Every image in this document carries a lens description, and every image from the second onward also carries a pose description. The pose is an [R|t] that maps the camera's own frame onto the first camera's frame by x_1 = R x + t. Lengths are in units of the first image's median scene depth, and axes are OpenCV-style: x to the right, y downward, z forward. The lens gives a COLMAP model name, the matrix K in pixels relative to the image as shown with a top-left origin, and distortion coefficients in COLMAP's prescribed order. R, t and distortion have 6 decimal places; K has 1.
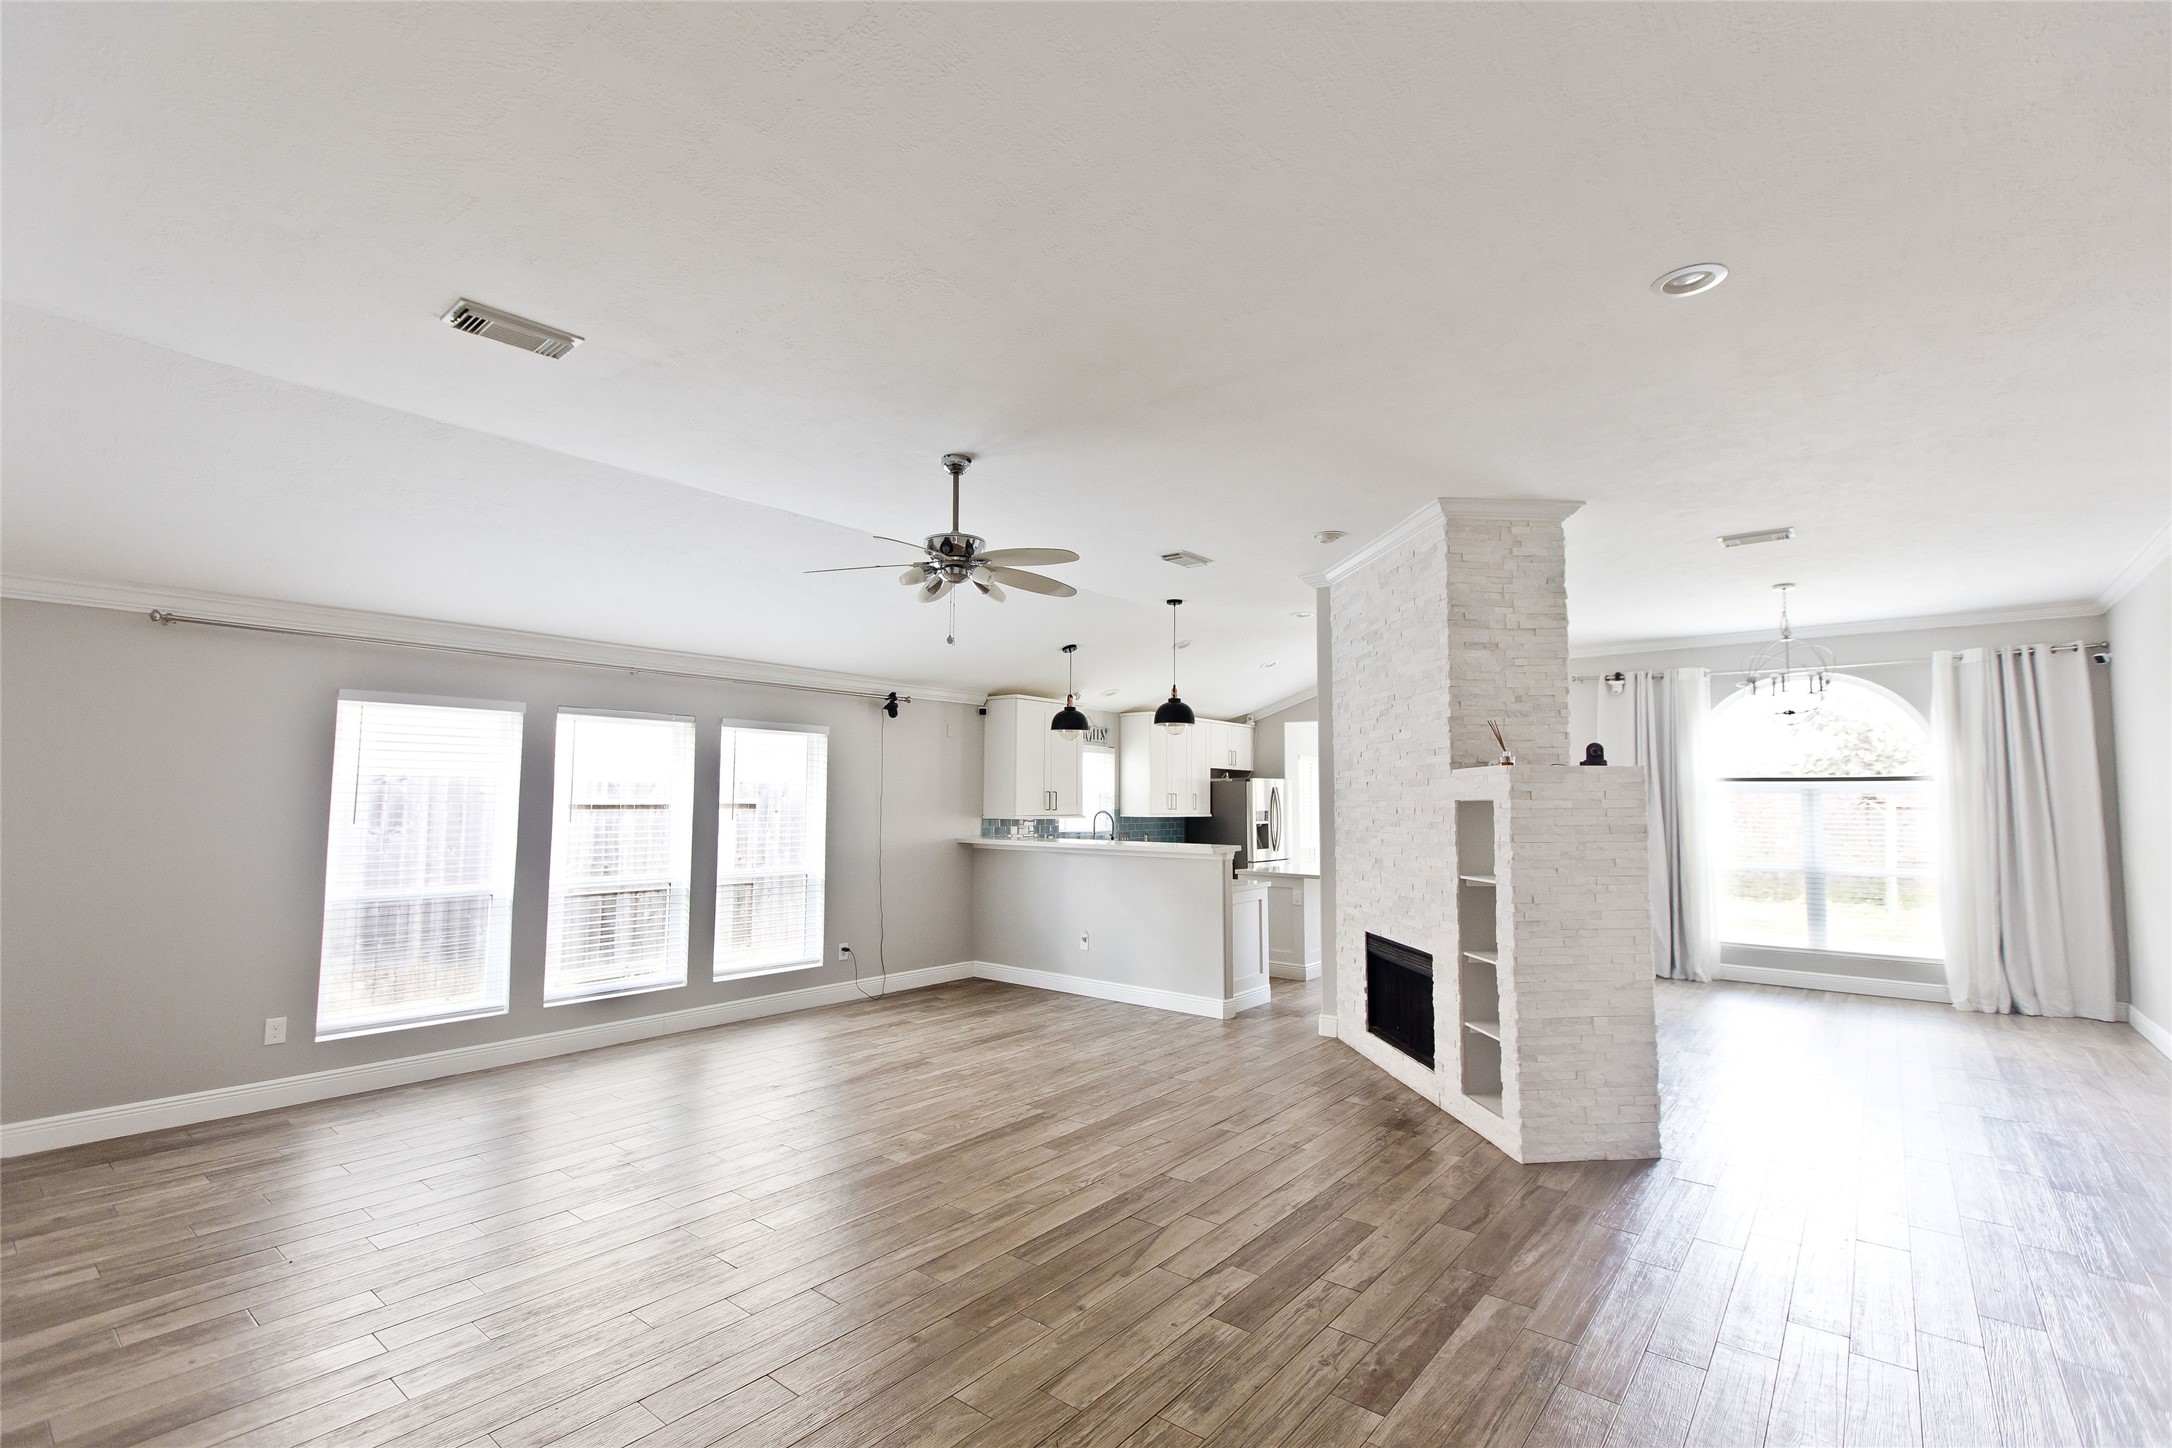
lens RADIAL K [[970.5, 0, 1090.4], [0, 970.5, 728.1], [0, 0, 1]] dist [0.001551, -0.000468]
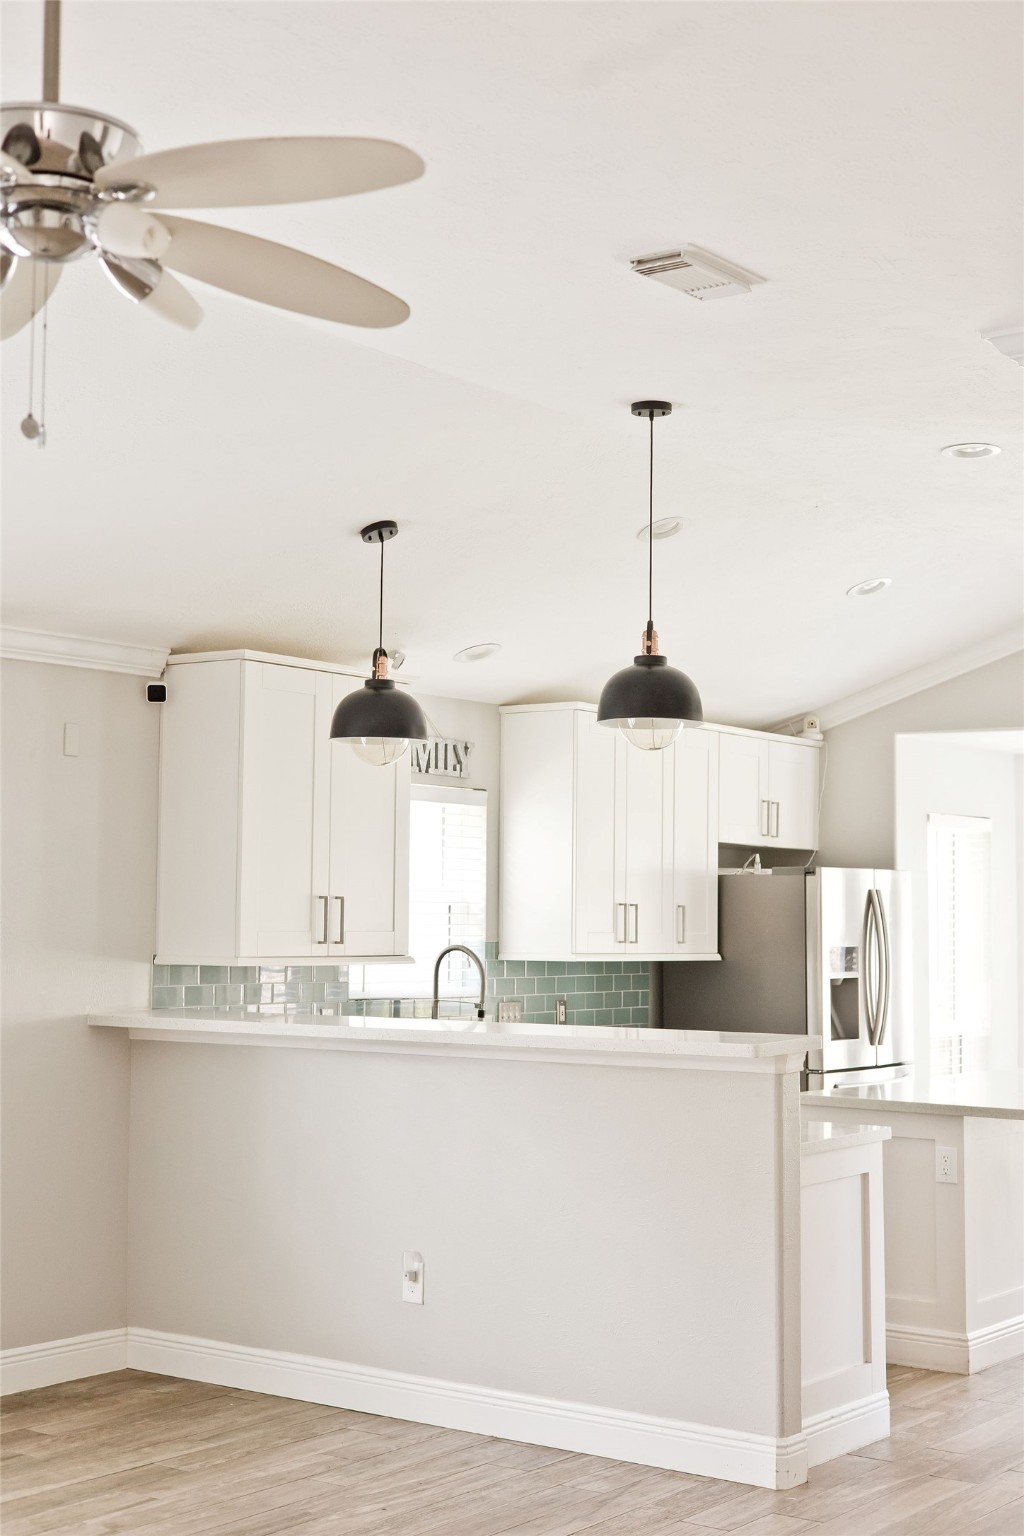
lens RADIAL K [[2135.5, 0, 512.0], [0, 2135.5, 768.0], [0, 0, 1]] dist [0.021374, 0.036969]
pose [[0.998959, 0.006323, 0.045169, -0.007180], [-0.006378, 0.999979, 0.001082, 0.014185], [-0.045162, -0.001369, 0.998979, 0.153794]]
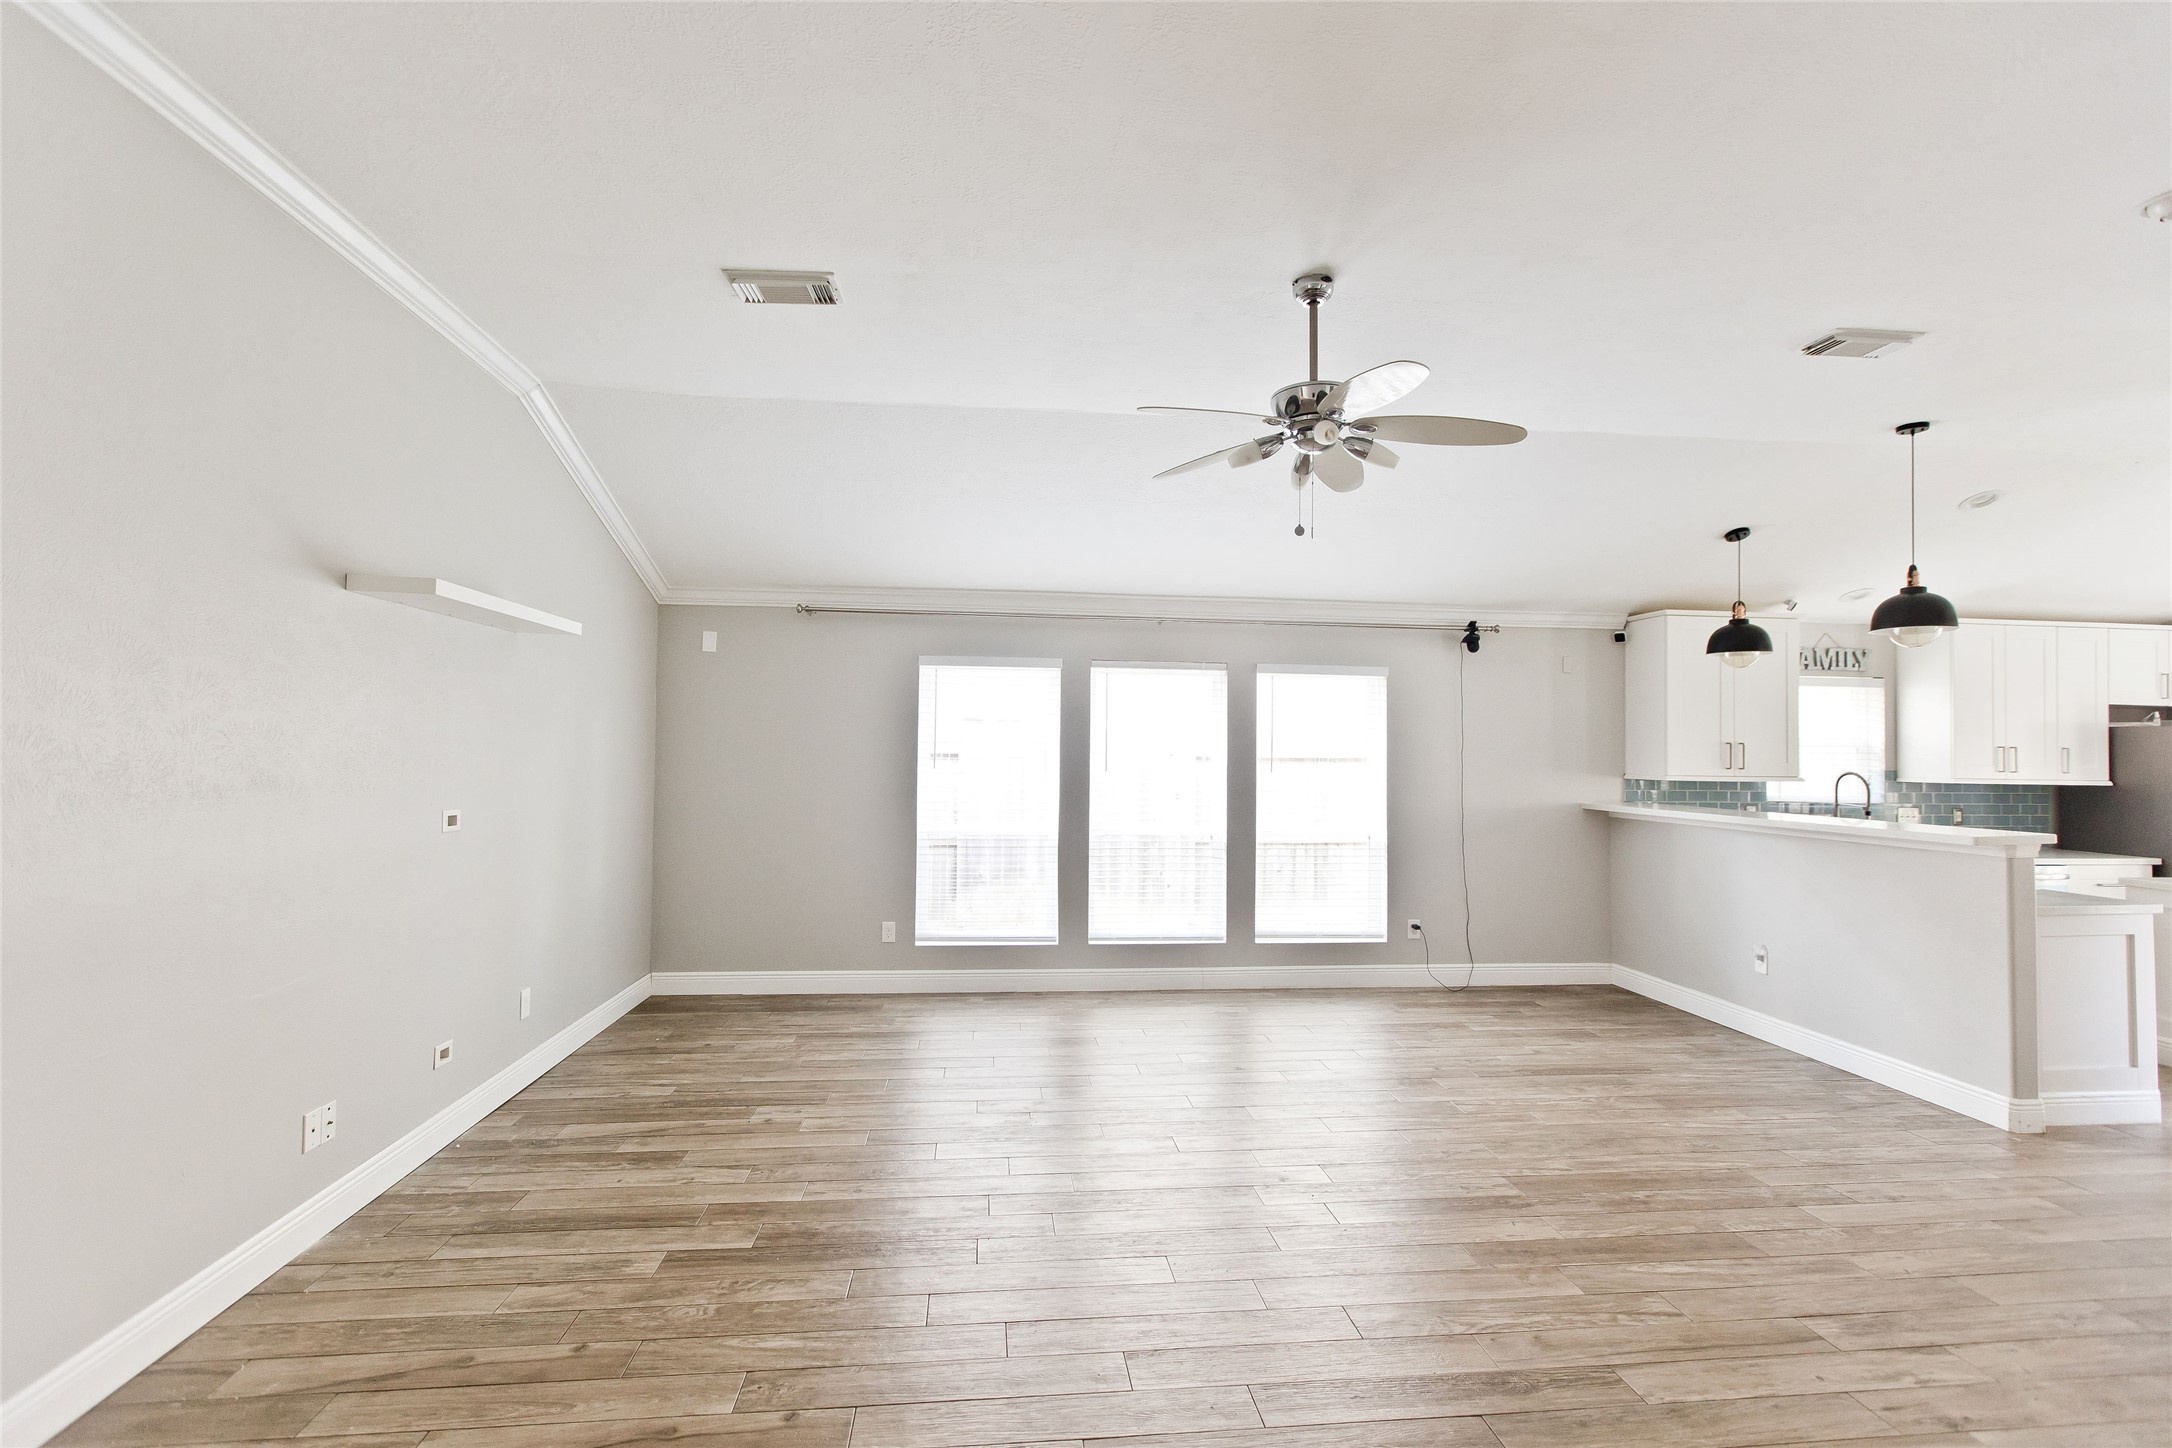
lens RADIAL K [[970.5, 0, 1090.4], [0, 970.5, 728.1], [0, 0, 1]] dist [0.001551, -0.000468]
pose [[0.708454, -0.015155, -0.705595, 0.155918], [0.044520, 0.998738, 0.023249, 0.021328], [0.704352, -0.047883, 0.708234, 0.208397]]
